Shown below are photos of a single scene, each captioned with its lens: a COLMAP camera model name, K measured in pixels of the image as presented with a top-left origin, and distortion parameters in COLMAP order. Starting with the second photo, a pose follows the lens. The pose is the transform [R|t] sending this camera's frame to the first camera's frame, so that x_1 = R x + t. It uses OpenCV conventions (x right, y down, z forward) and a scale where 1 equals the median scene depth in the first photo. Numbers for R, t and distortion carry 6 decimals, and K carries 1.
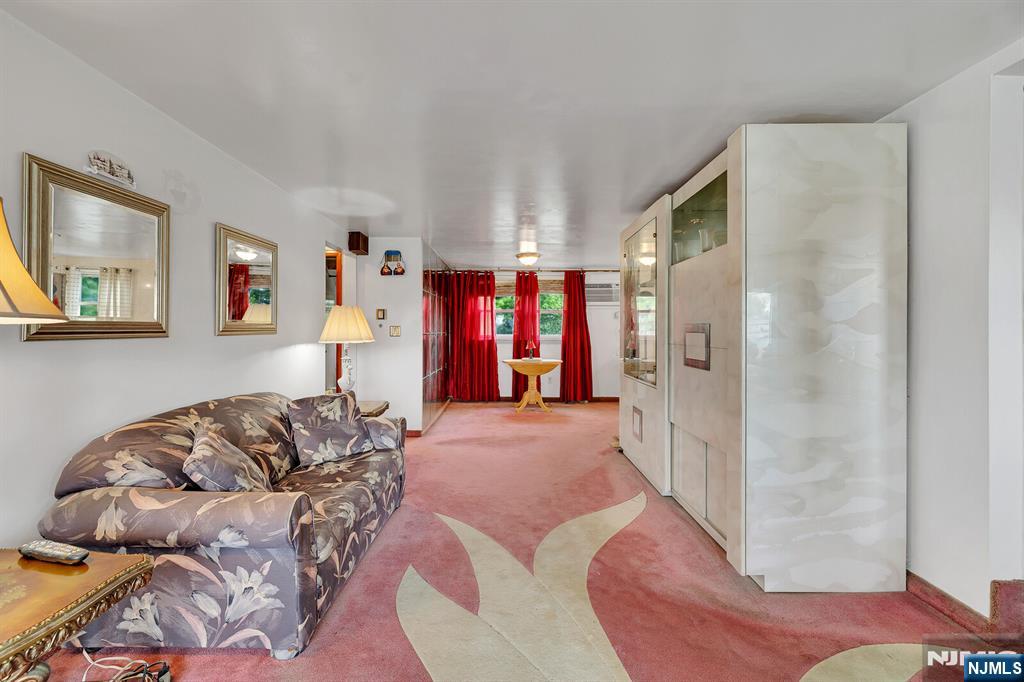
lens RADIAL K [[443.8, 0, 505.4], [0, 443.8, 331.8], [0, 0, 1]] dist [0.003313, -0.000691]
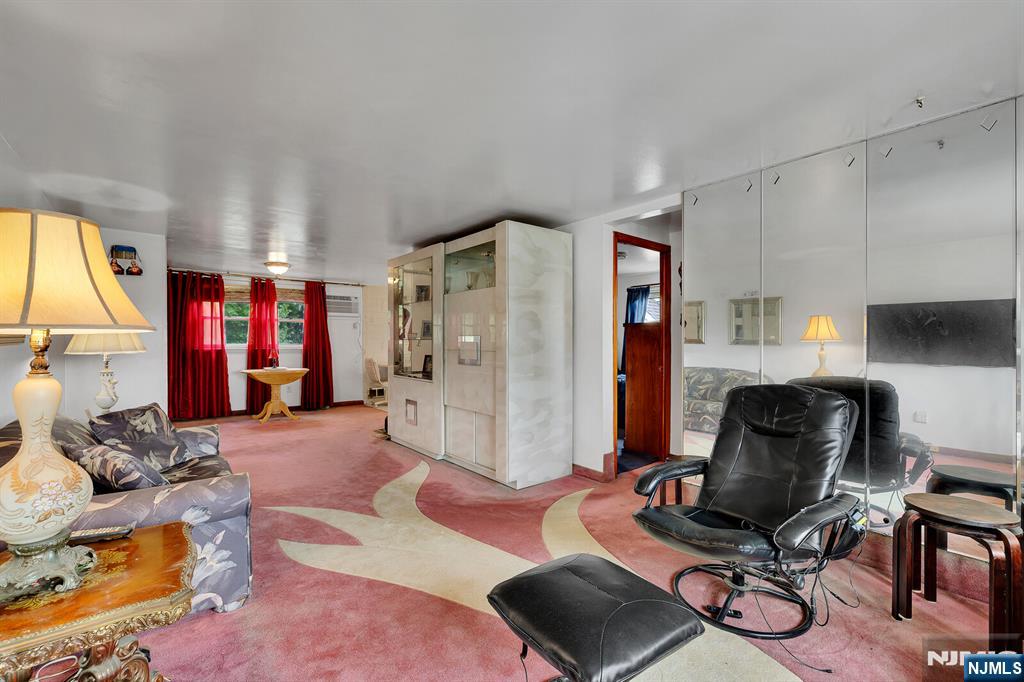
lens RADIAL K [[443.8, 0, 514.4], [0, 443.8, 343.1], [0, 0, 1]] dist [0.003313, -0.000691]
pose [[0.770917, -0.003649, 0.636925, -0.376731], [0.000128, 0.999984, 0.005574, -0.001100], [-0.636936, -0.004215, 0.770905, -0.237559]]
